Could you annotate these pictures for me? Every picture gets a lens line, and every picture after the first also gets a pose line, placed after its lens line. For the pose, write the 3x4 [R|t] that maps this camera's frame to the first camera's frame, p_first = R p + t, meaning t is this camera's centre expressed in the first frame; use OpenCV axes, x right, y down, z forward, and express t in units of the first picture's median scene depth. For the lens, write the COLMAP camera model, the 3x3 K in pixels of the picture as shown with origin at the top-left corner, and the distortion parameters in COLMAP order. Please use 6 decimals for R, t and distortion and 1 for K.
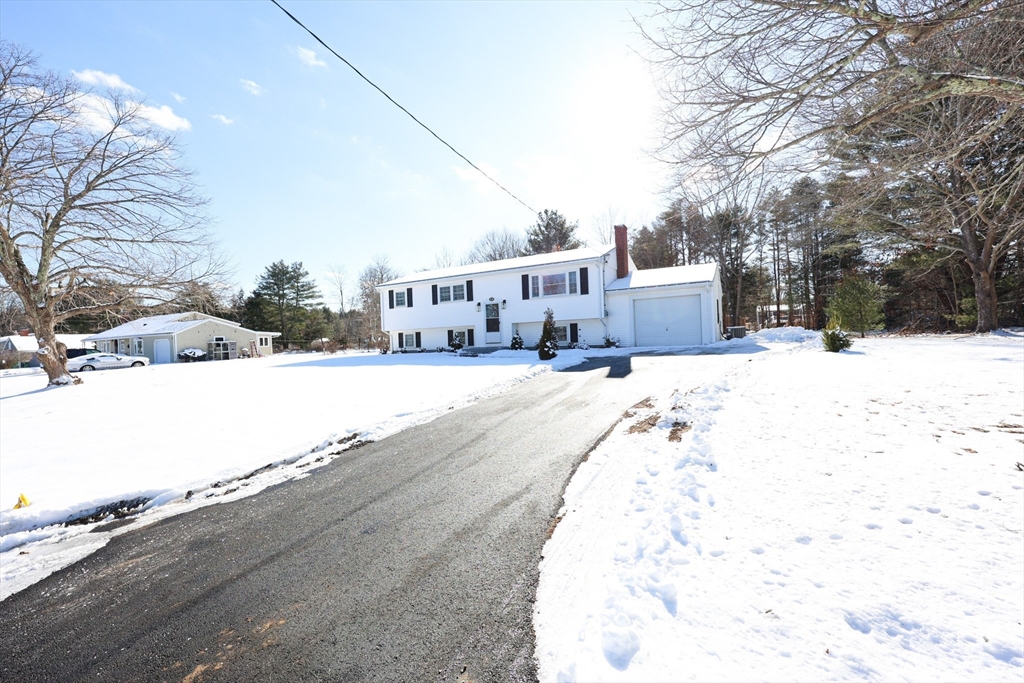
lens RADIAL K [[412.2, 0, 510.9], [0, 412.2, 343.3], [0, 0, 1]] dist [-0.000288, -0.000188]
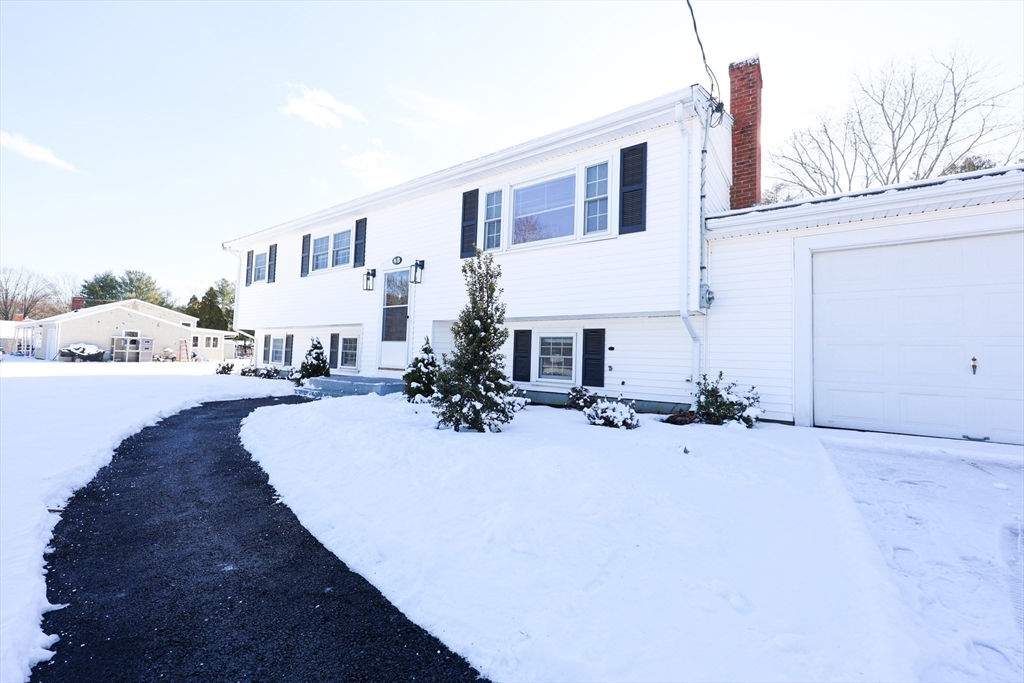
lens RADIAL K [[410.8, 0, 514.5], [0, 410.8, 340.2], [0, 0, 1]] dist [0.000170, -0.000027]
pose [[0.991816, 0.063341, -0.110858, 0.114013], [-0.069266, 0.996323, -0.050429, -0.016057], [0.107257, 0.057695, 0.992556, 0.601886]]
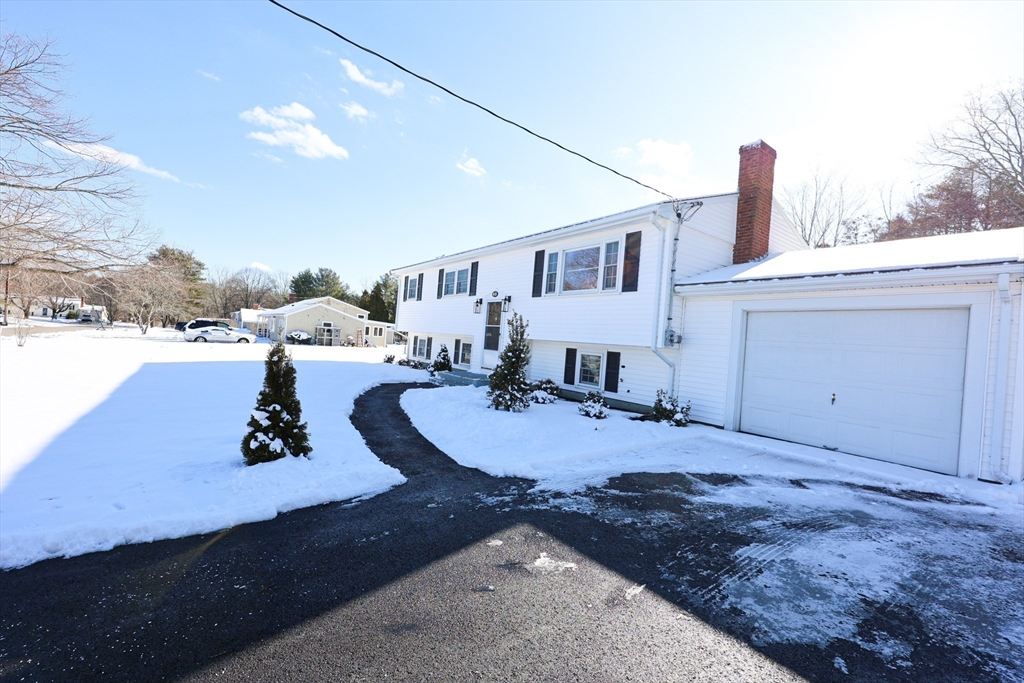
lens RADIAL K [[423.9, 0, 515.1], [0, 423.9, 341.9], [0, 0, 1]] dist [0.013724, -0.011958]
pose [[0.904843, 0.106809, -0.412130, 0.227677], [-0.115473, 0.993303, 0.003902, -0.044084], [0.409786, 0.044059, 0.911117, 0.456308]]
